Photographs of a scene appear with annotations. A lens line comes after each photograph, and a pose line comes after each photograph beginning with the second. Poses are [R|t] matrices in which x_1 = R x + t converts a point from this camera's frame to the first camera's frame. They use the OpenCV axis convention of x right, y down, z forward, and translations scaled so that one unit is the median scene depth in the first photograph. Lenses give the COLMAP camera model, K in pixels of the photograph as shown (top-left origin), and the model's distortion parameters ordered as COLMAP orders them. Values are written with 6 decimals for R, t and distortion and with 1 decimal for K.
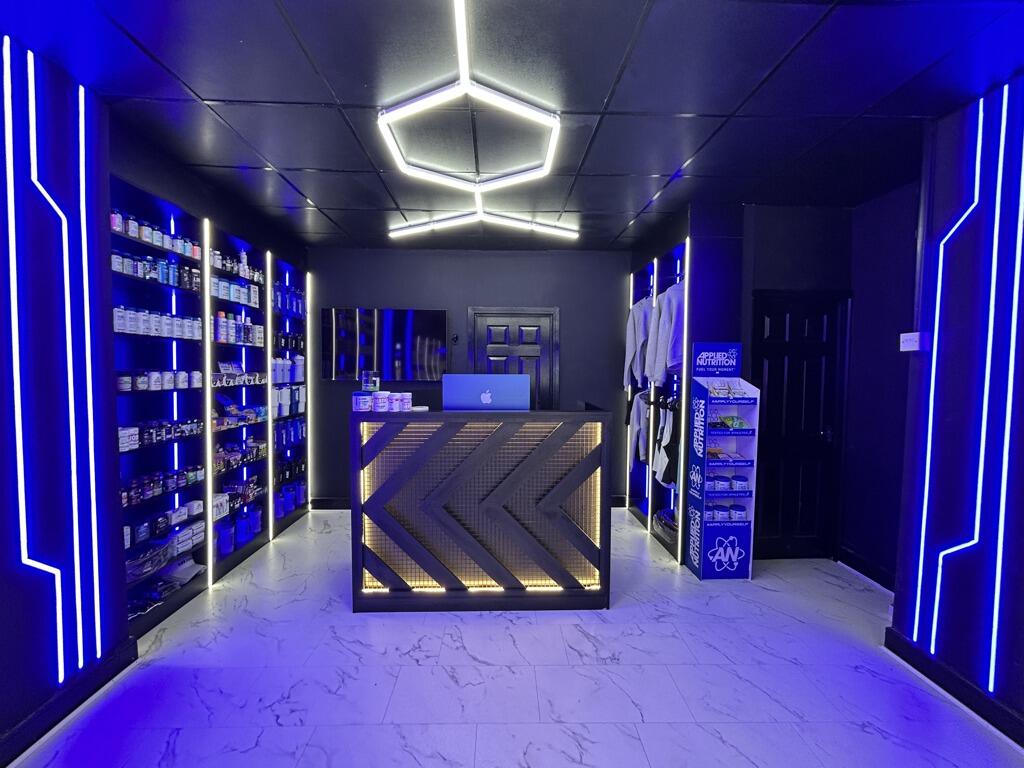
lens RADIAL K [[411.0, 0, 512.4], [0, 411.0, 384.0], [0, 0, 1]] dist [-0.003275, 0.000198]
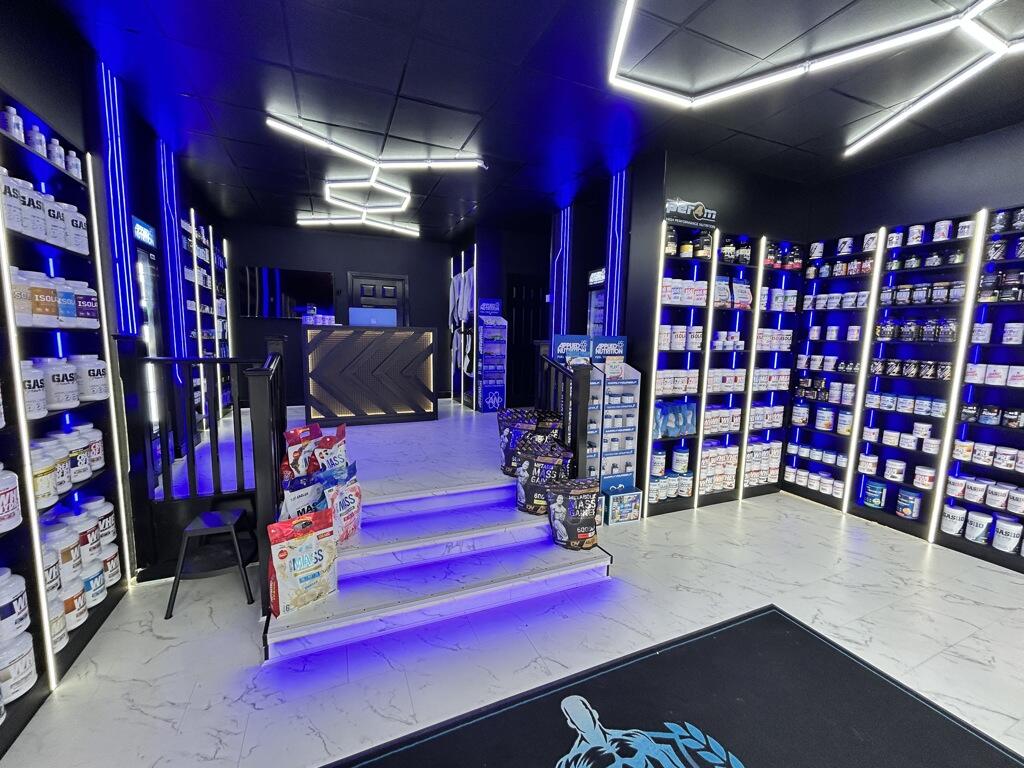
lens RADIAL K [[411.0, 0, 514.8], [0, 411.0, 385.2], [0, 0, 1]] dist [-0.003275, 0.000198]
pose [[0.929836, -0.032898, 0.366501, -0.147435], [0.005503, 0.997127, 0.075543, 0.175094], [-0.367934, -0.068225, 0.927346, -0.970457]]
